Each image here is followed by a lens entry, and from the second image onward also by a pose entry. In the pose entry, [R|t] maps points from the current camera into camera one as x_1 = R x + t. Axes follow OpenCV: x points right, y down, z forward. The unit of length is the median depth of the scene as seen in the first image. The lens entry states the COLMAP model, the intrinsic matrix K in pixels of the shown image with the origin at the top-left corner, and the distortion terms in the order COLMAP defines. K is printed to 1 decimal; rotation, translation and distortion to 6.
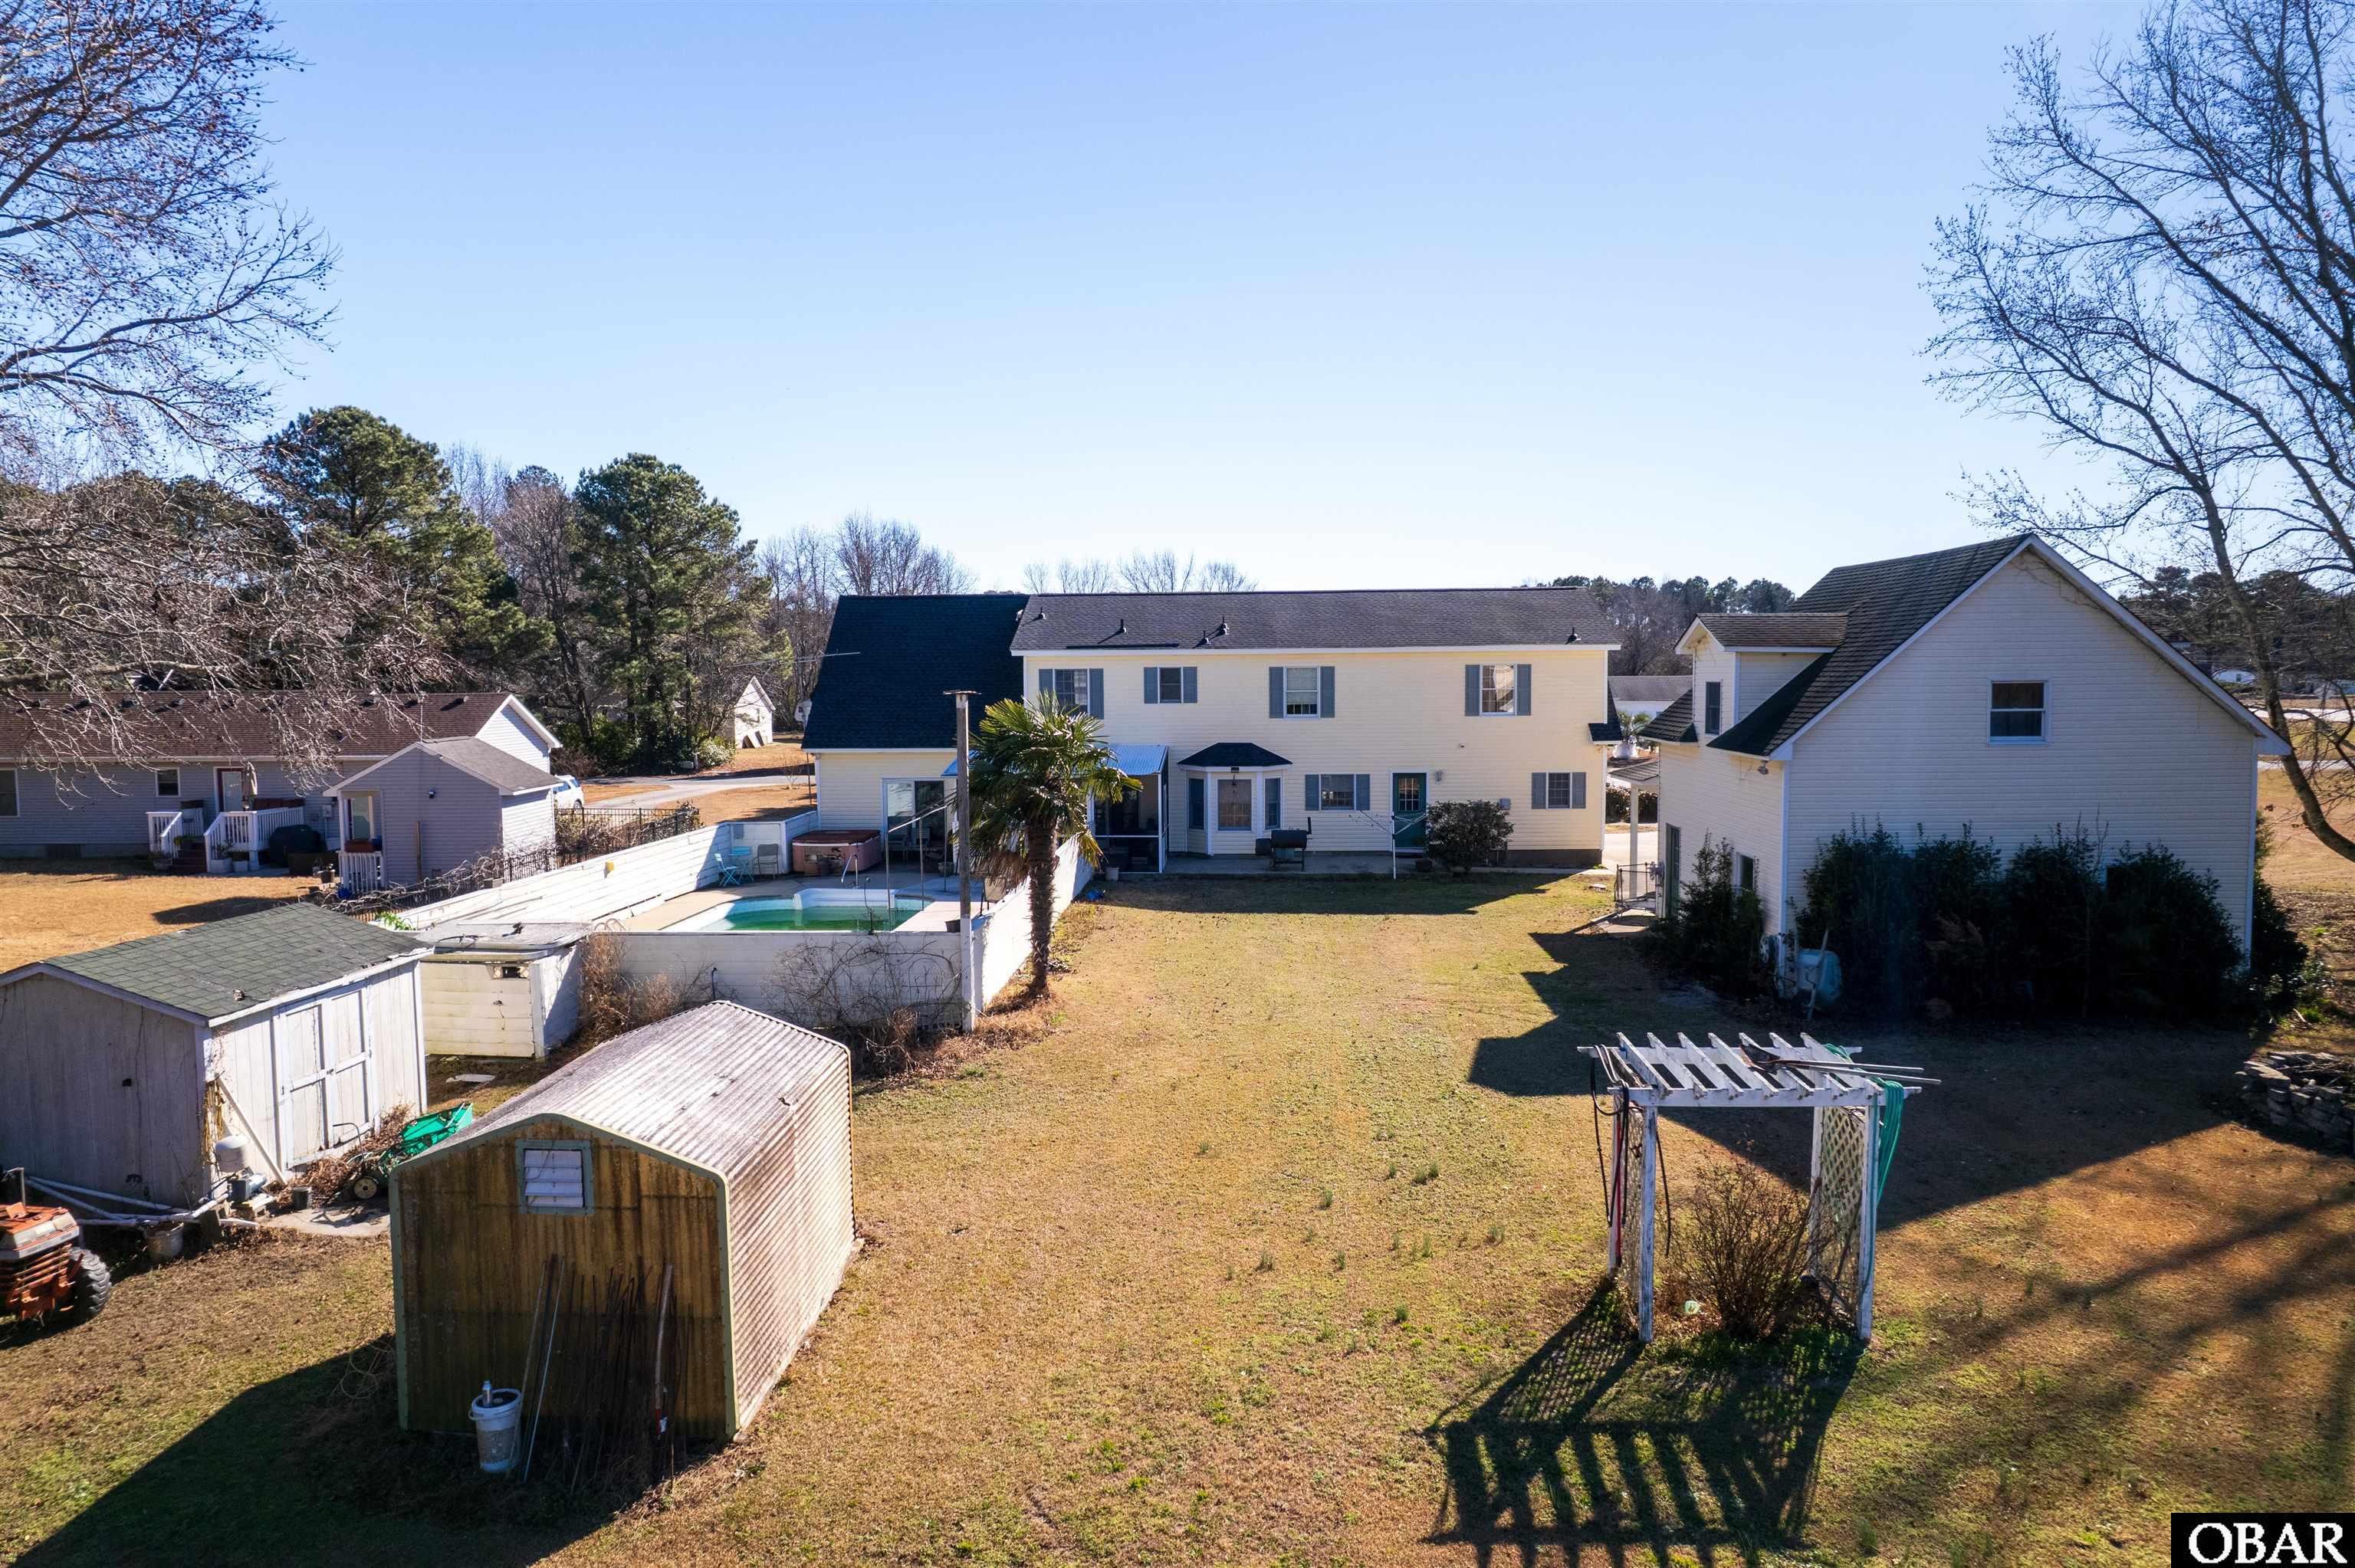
lens RADIAL K [[1516.8, 0, 1177.5], [0, 1516.8, 784.0], [0, 0, 1]] dist [-0.033360, 0.001333]
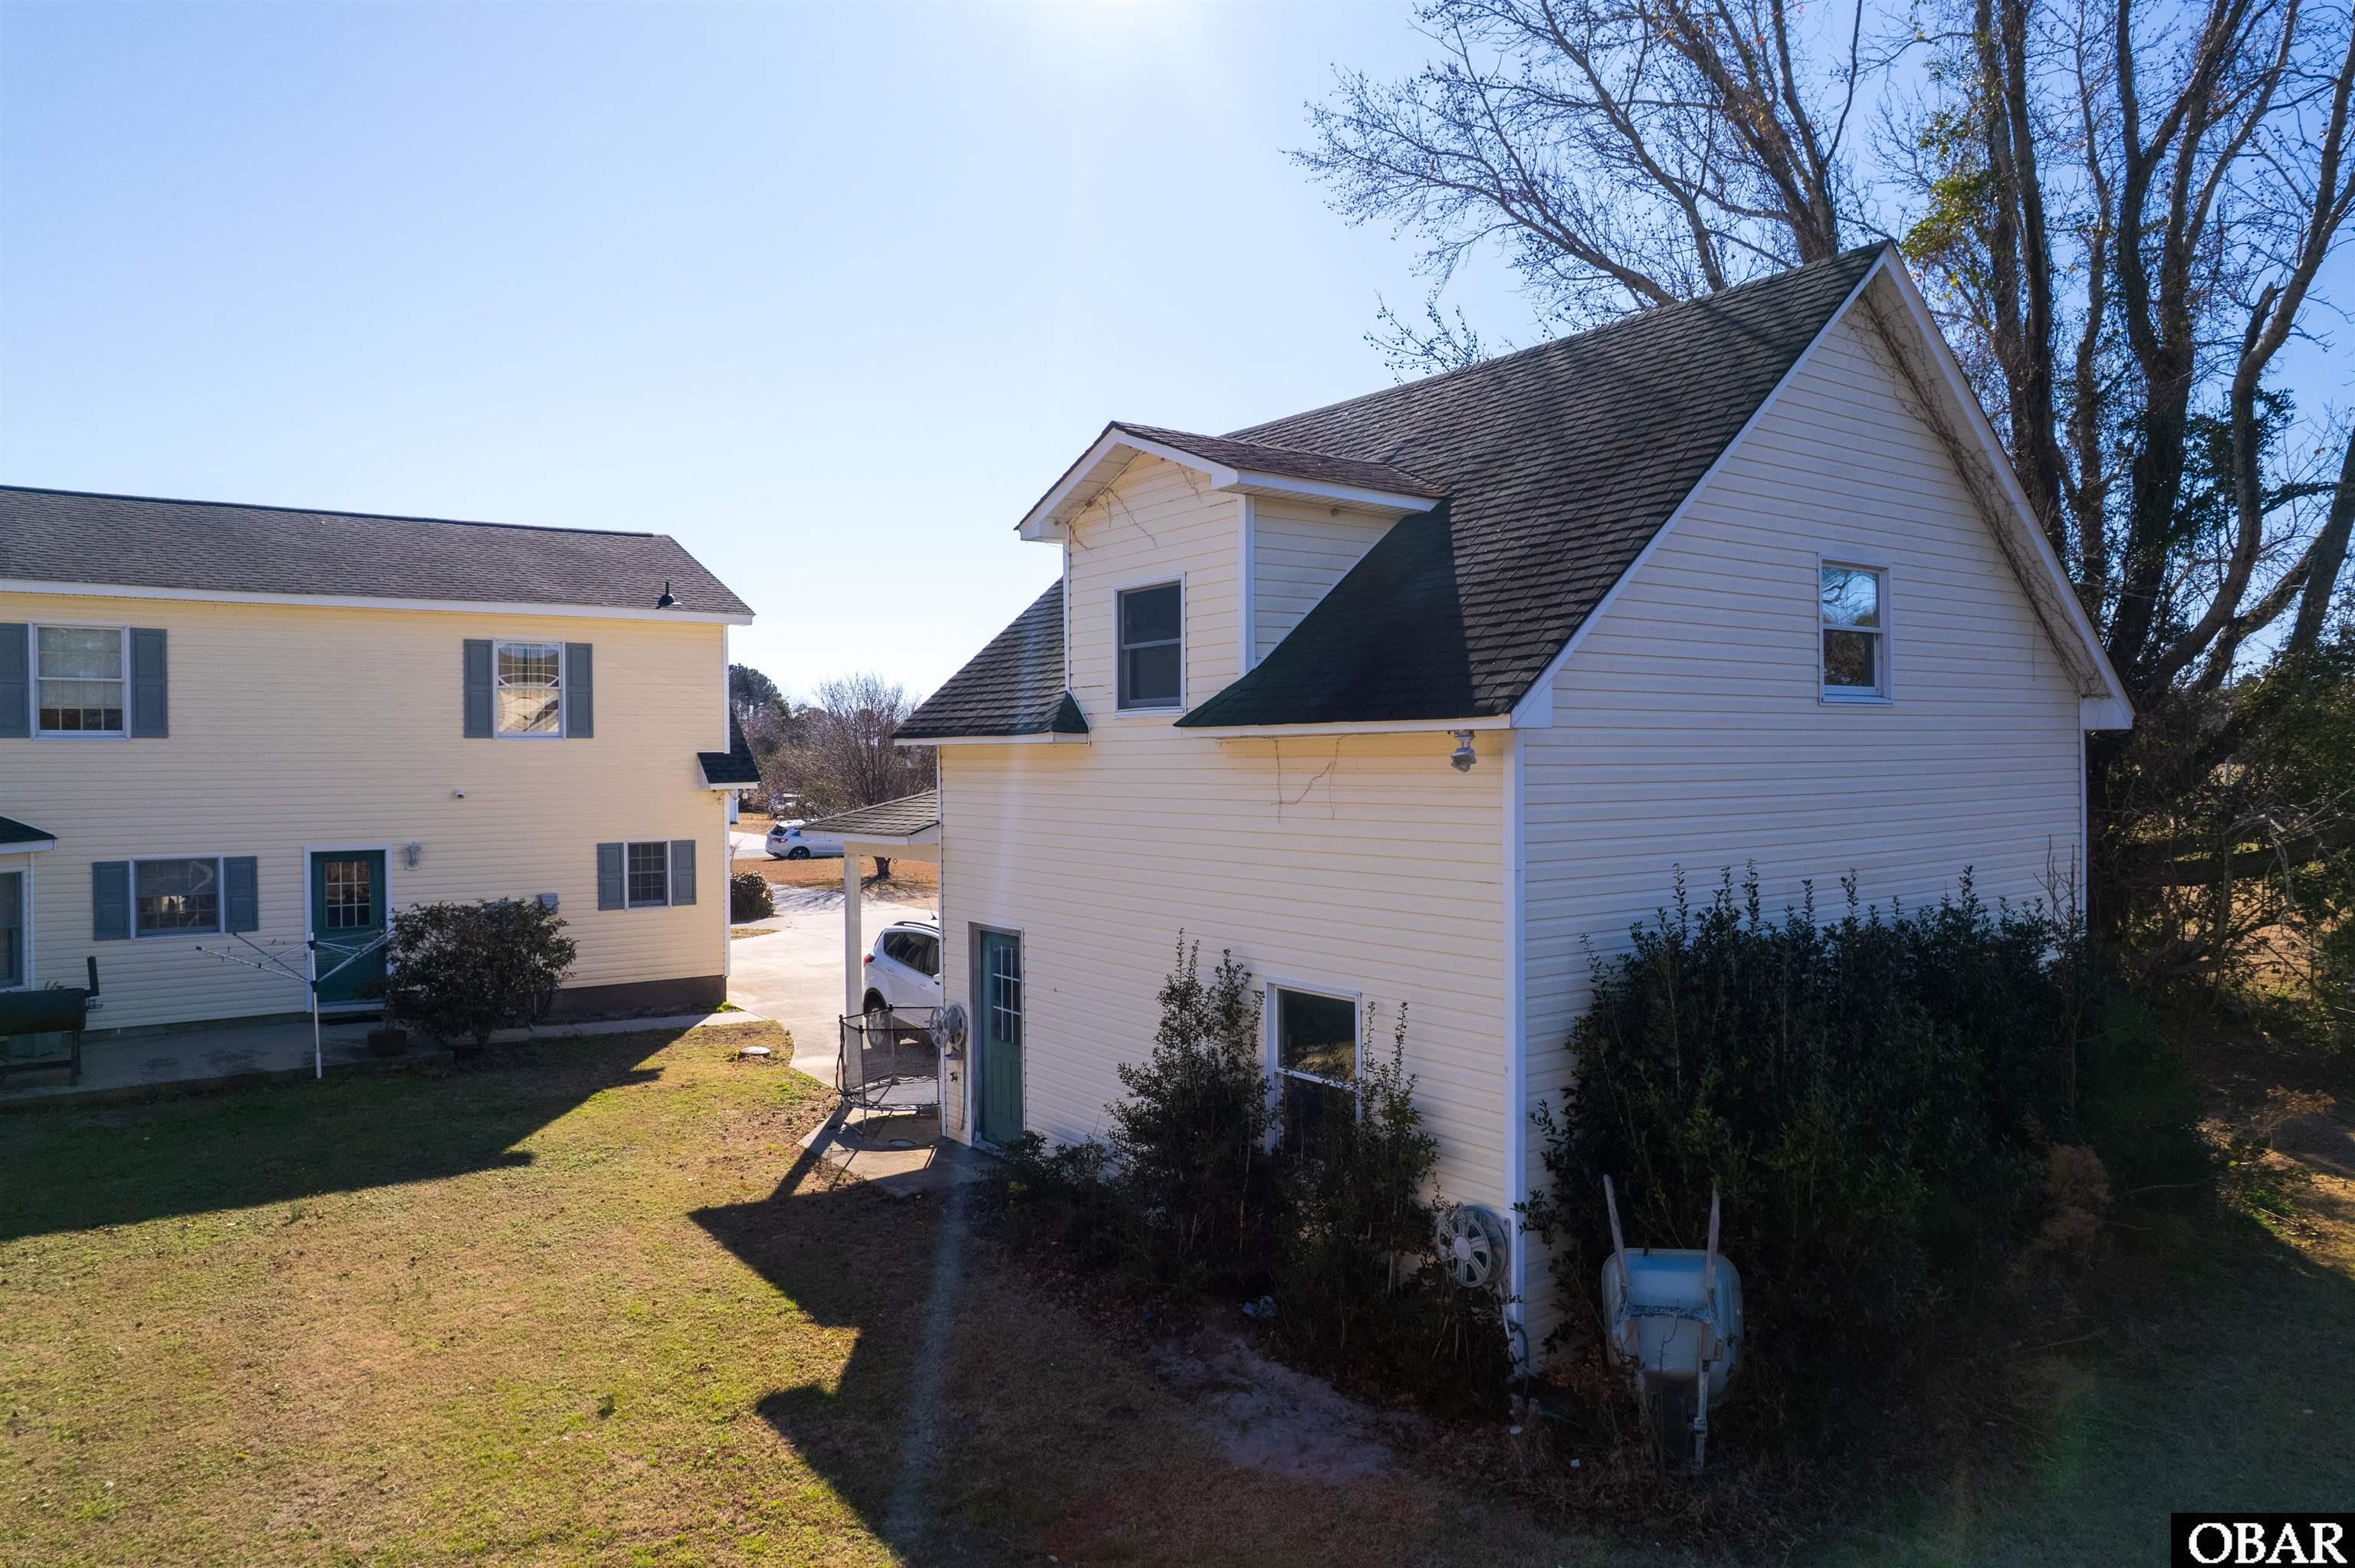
lens RADIAL K [[1510.6, 0, 1177.5], [0, 1510.6, 784.0], [0, 0, 1]] dist [-0.091104, 0.087599]
pose [[0.785165, -0.005846, 0.619259, 0.069127], [0.045644, 0.997782, -0.048453, 0.006951], [-0.617602, 0.066309, 0.783690, 0.471220]]
